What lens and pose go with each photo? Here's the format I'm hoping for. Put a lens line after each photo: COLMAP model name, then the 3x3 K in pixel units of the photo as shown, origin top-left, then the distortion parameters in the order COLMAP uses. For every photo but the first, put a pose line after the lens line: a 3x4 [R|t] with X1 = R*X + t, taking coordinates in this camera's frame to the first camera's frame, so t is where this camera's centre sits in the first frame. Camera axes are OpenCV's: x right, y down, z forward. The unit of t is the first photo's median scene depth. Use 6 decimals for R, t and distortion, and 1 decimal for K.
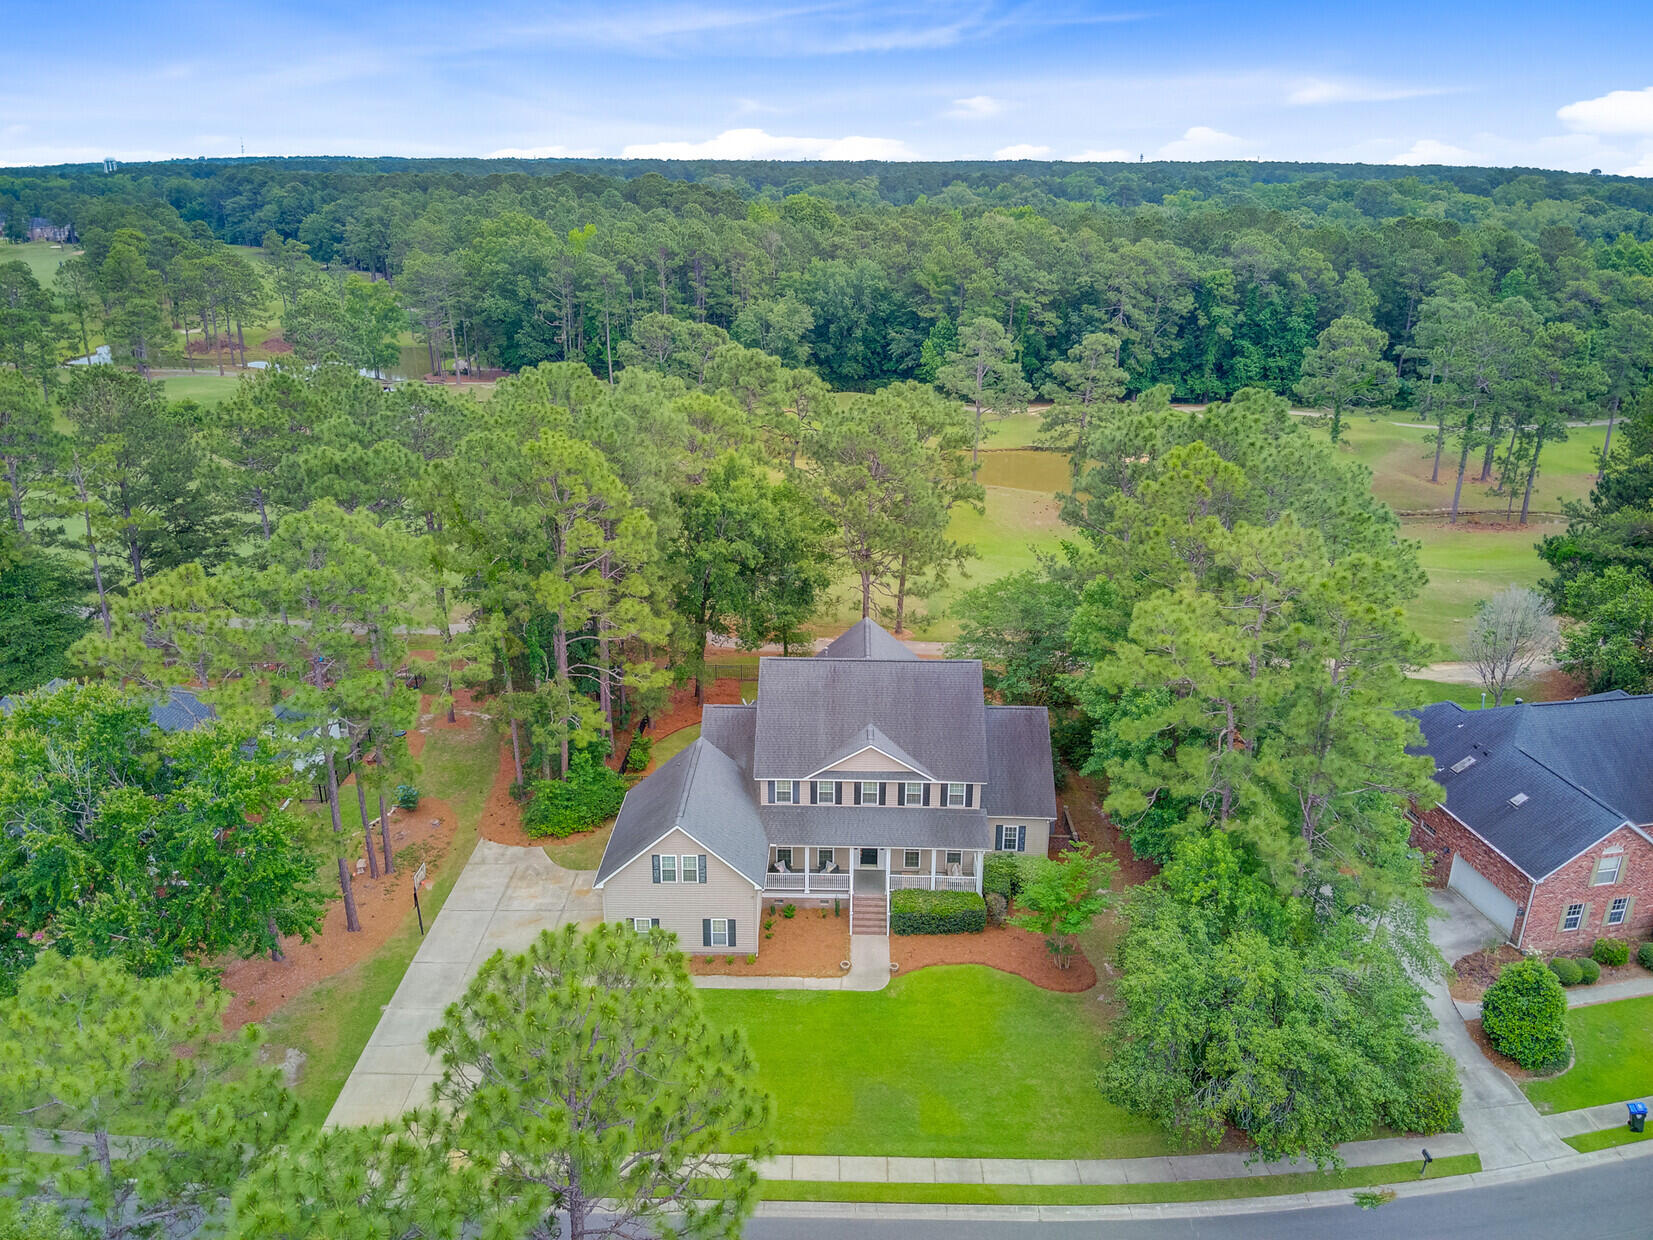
lens RADIAL K [[1186.7, 0, 820.0], [0, 1186.7, 637.8], [0, 0, 1]] dist [0.182419, -0.345733]
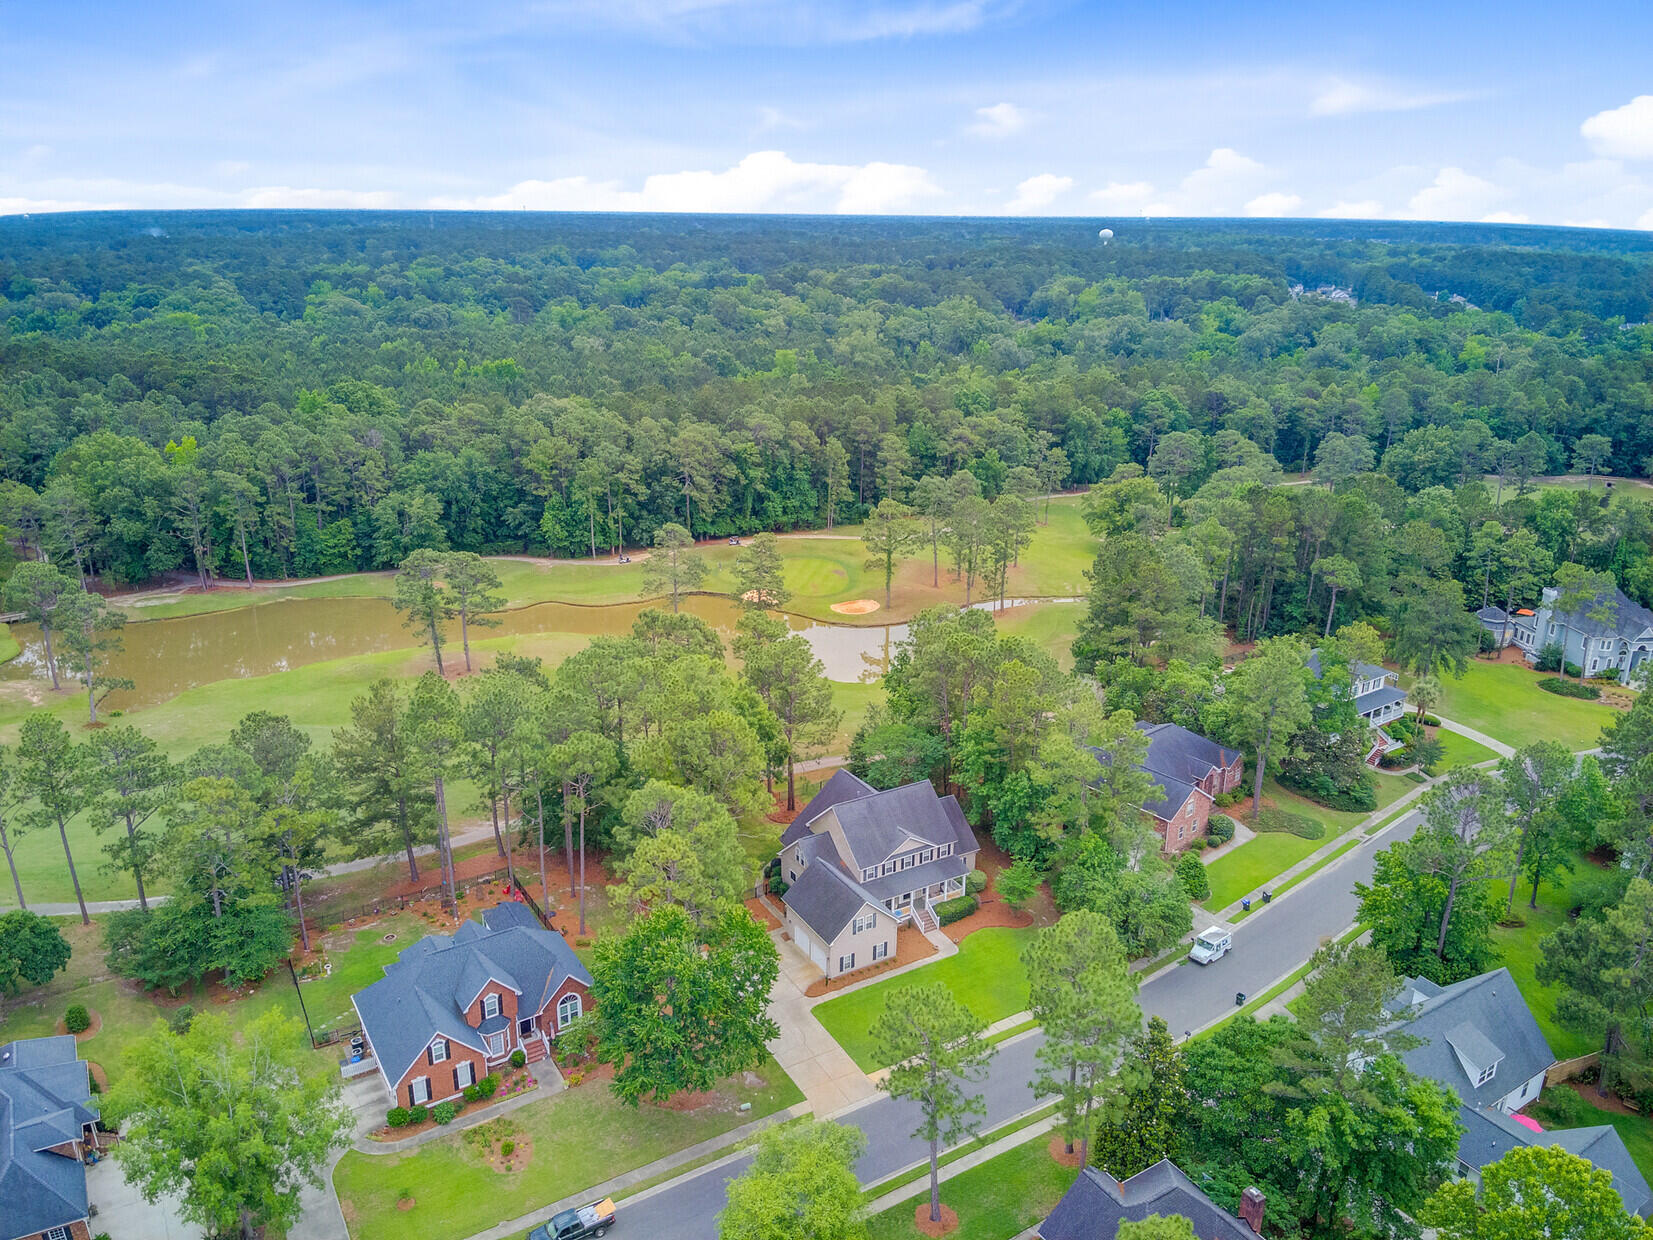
lens RADIAL K [[1186.7, 0, 820.0], [0, 1186.7, 637.8], [0, 0, 1]] dist [0.182419, -0.345733]
pose [[0.848827, -0.175574, 0.498665, -0.988774], [0.190866, 0.981399, 0.020648, -0.296559], [-0.493014, 0.077651, 0.866549, -0.650240]]
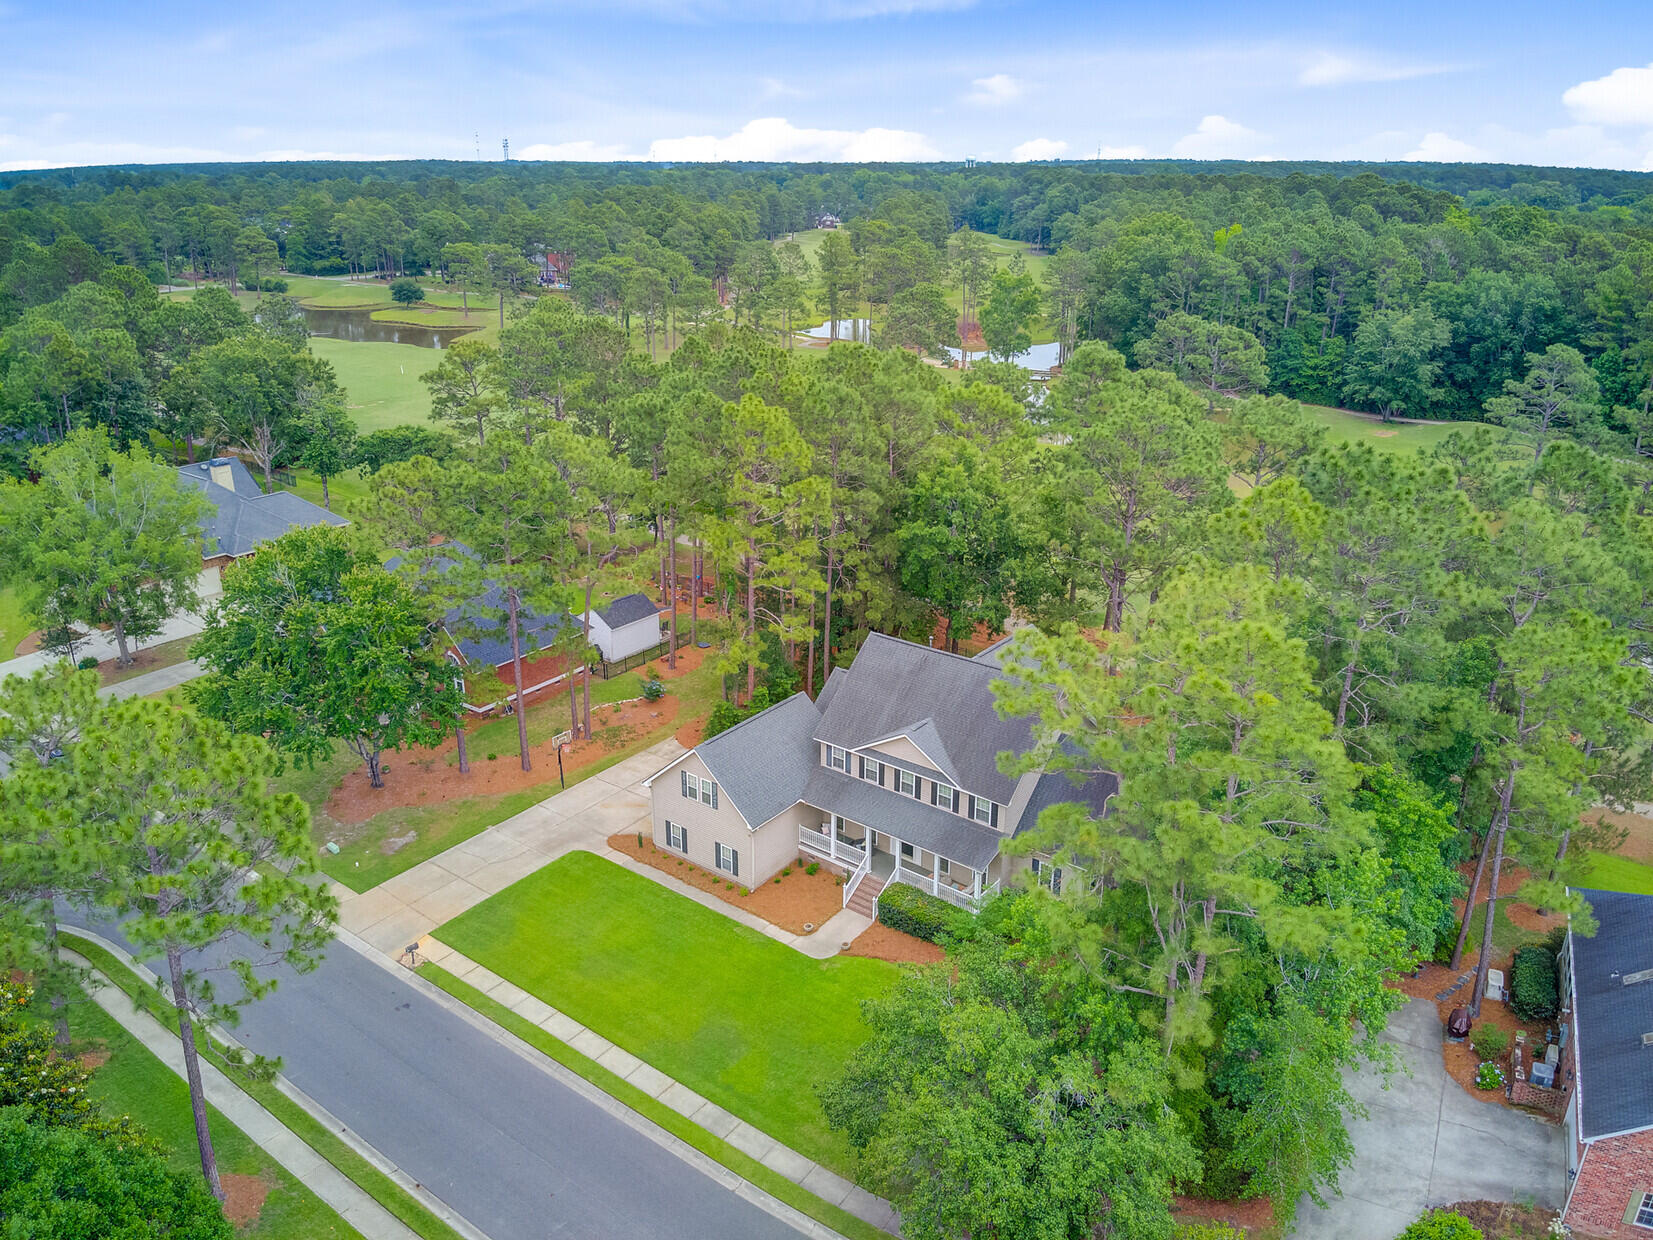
lens RADIAL K [[1177.5, 0, 820.9], [0, 1177.5, 639.3], [0, 0, 1]] dist [0.147522, -0.268917]
pose [[0.805717, 0.215664, -0.551642, 0.503743], [-0.214599, 0.974368, 0.067489, -0.038767], [0.552057, 0.064005, 0.831346, 0.126617]]
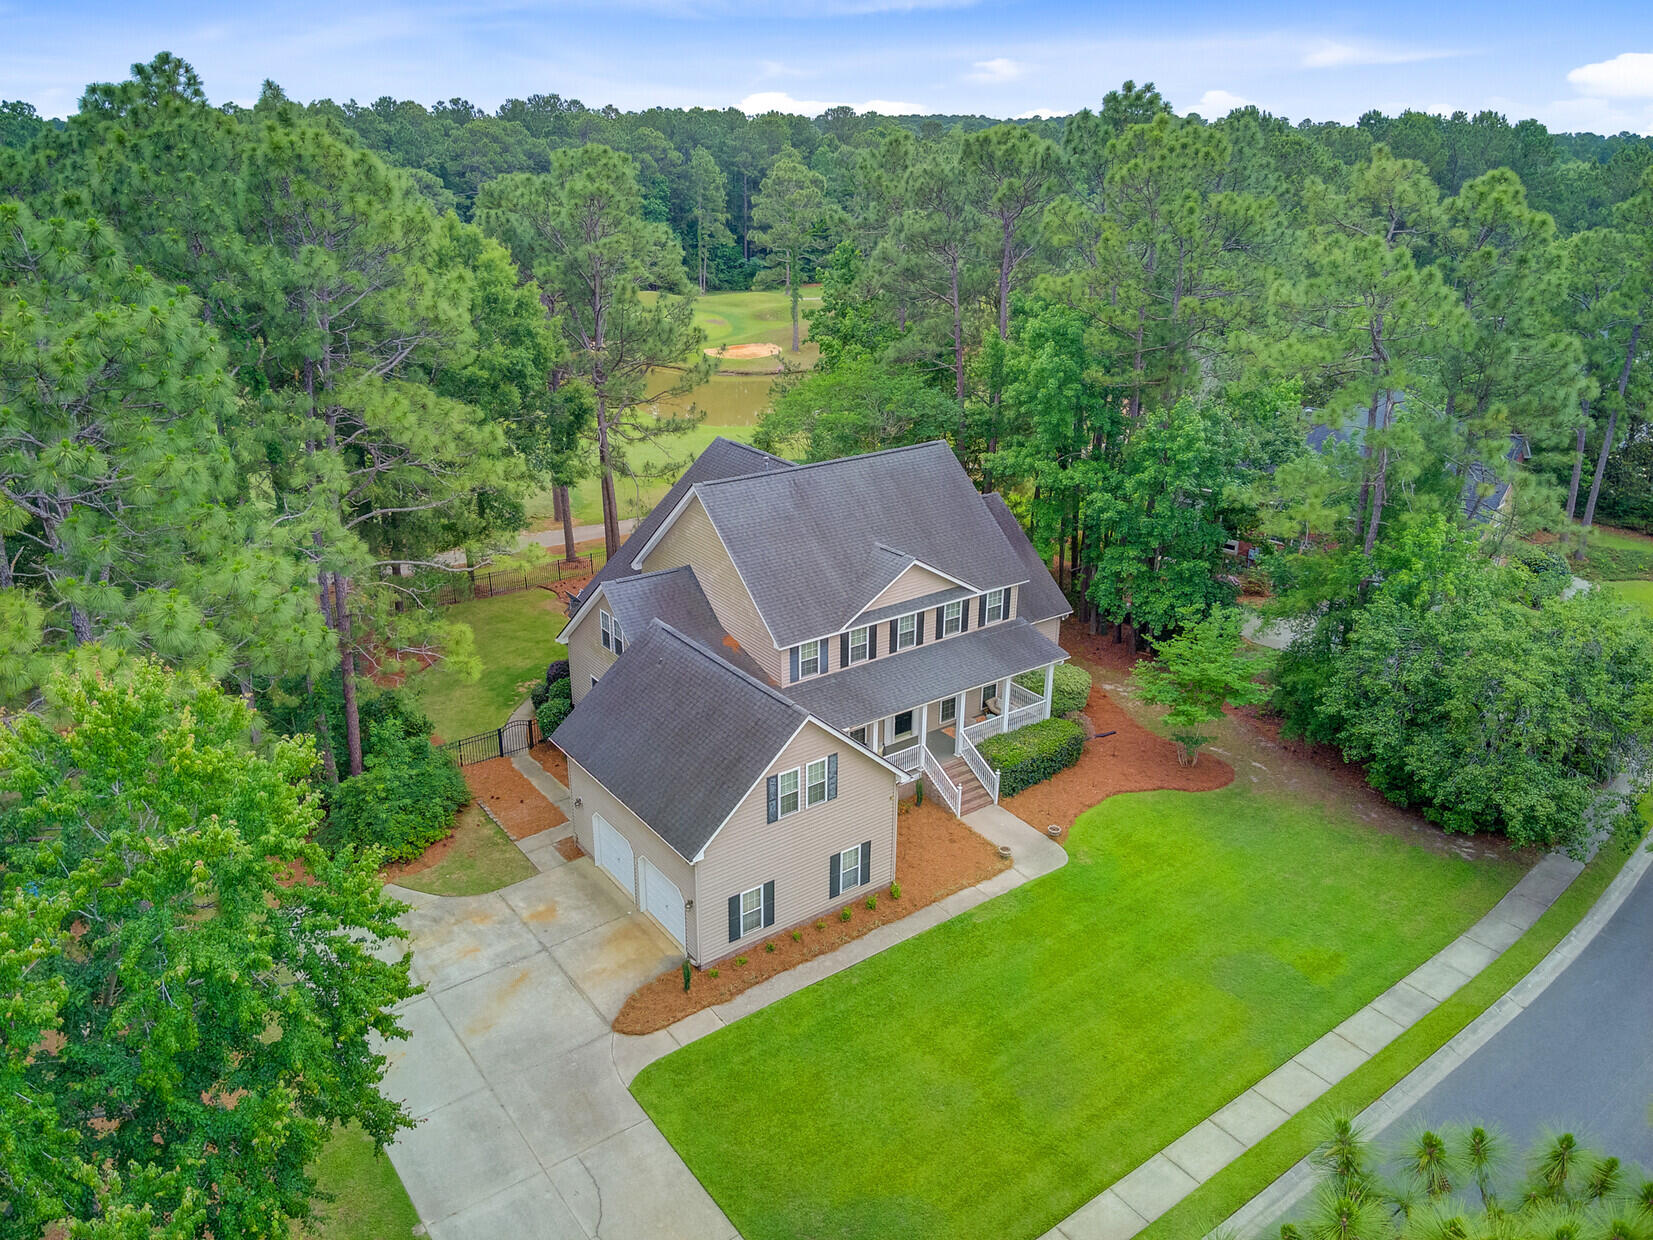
lens RADIAL K [[1186.7, 0, 820.0], [0, 1186.7, 637.8], [0, 0, 1]] dist [0.182419, -0.345733]
pose [[0.793741, -0.233474, 0.561663, -0.403201], [0.221823, 0.970914, 0.090112, 0.057625], [-0.566365, 0.053064, 0.822444, 0.438671]]
